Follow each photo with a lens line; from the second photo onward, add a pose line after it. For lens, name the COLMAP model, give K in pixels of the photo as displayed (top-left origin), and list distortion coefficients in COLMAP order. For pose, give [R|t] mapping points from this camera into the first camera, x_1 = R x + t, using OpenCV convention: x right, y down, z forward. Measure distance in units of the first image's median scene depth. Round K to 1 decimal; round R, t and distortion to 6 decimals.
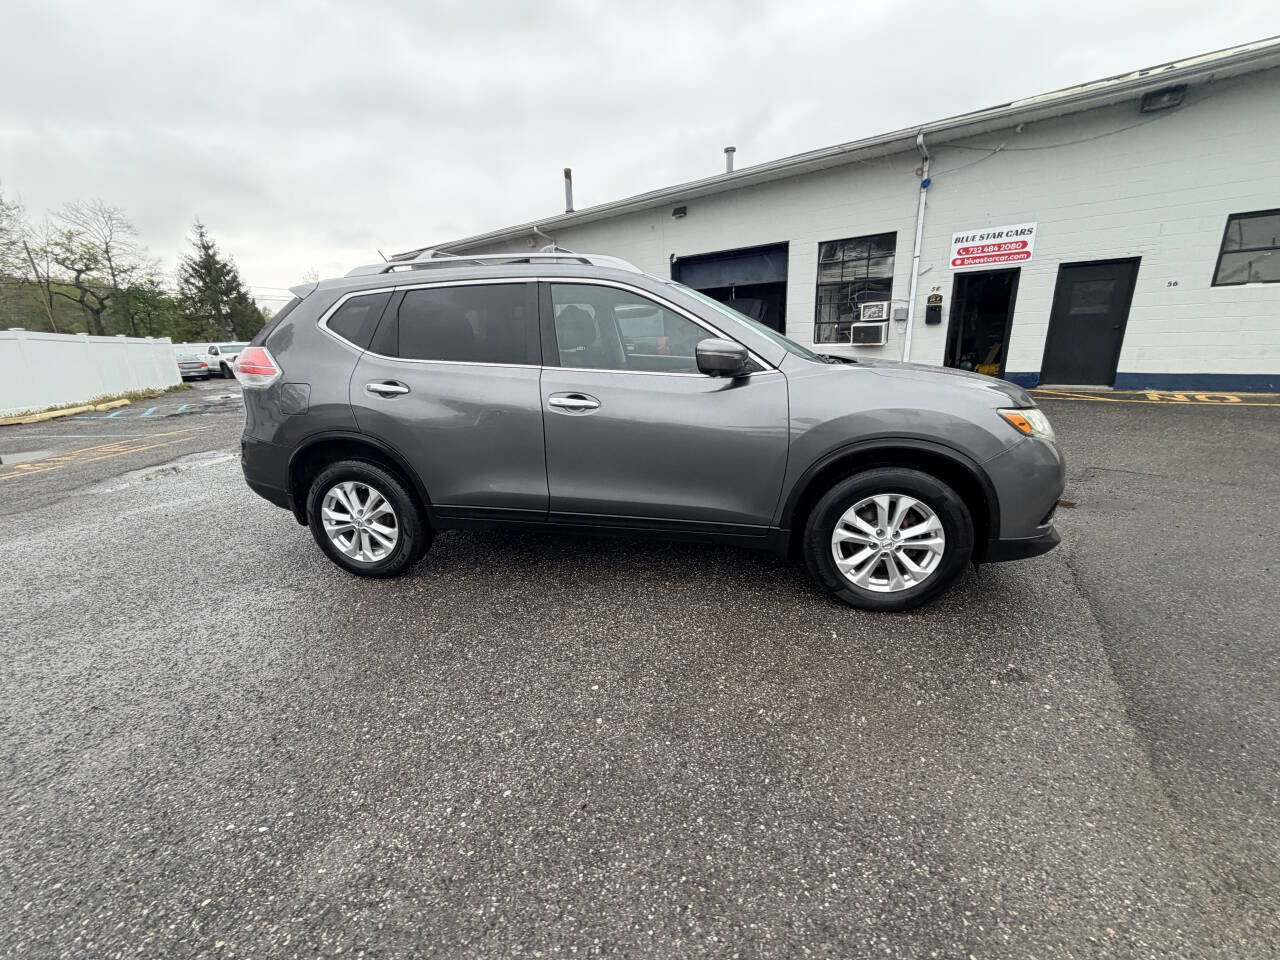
lens RADIAL K [[507.7, 0, 638.8], [0, 507.7, 480.5], [0, 0, 1]] dist [-0.000180, -0.000320]
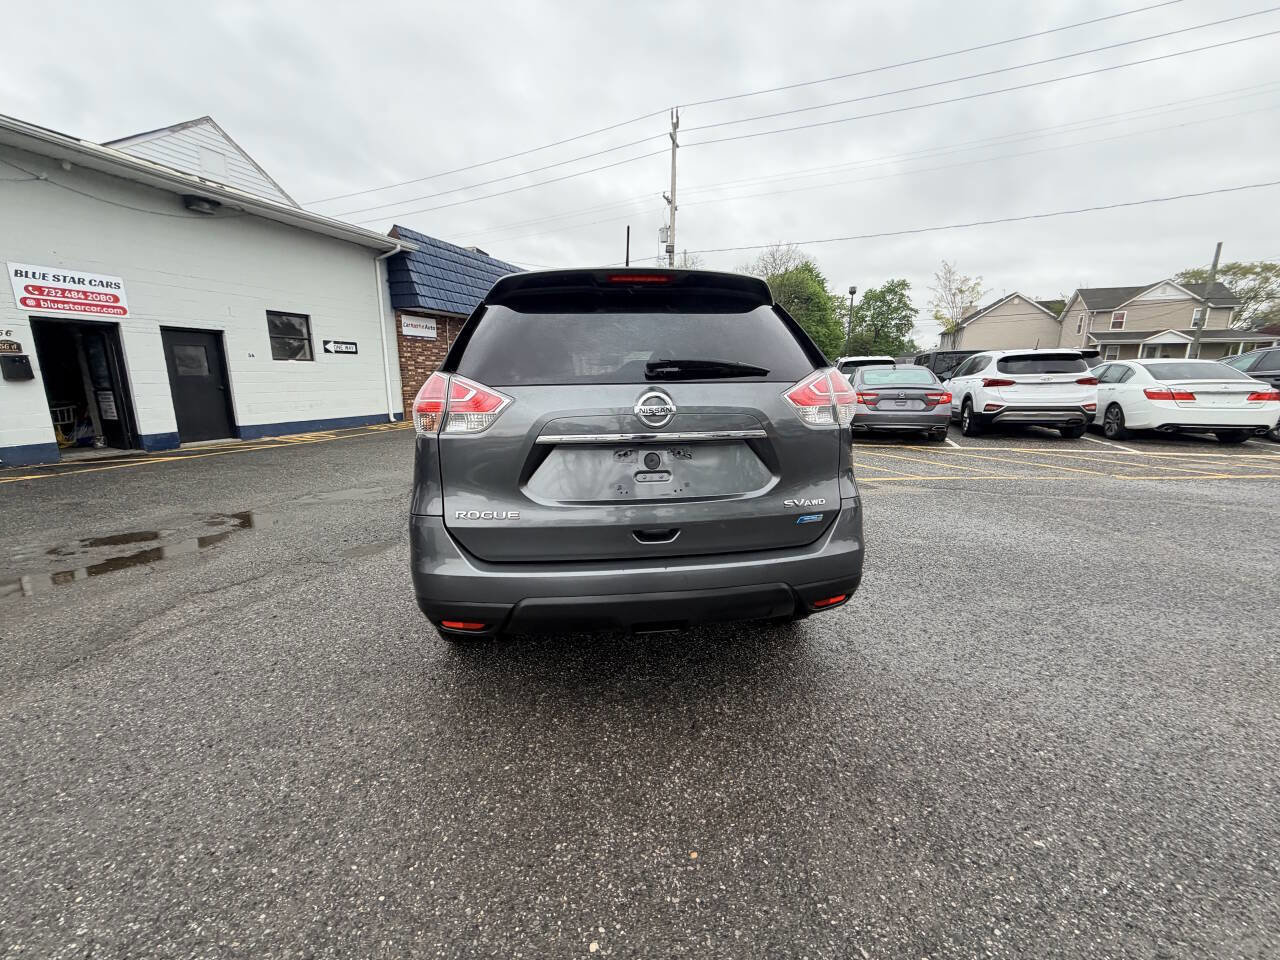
lens RADIAL K [[507.7, 0, 638.4], [0, 507.7, 478.3], [0, 0, 1]] dist [-0.000180, -0.000320]
pose [[-0.302642, -0.146618, 0.941760, -0.413883], [0.278402, 0.931405, 0.234473, -0.109565], [-0.911537, 0.333149, -0.241063, 0.446133]]
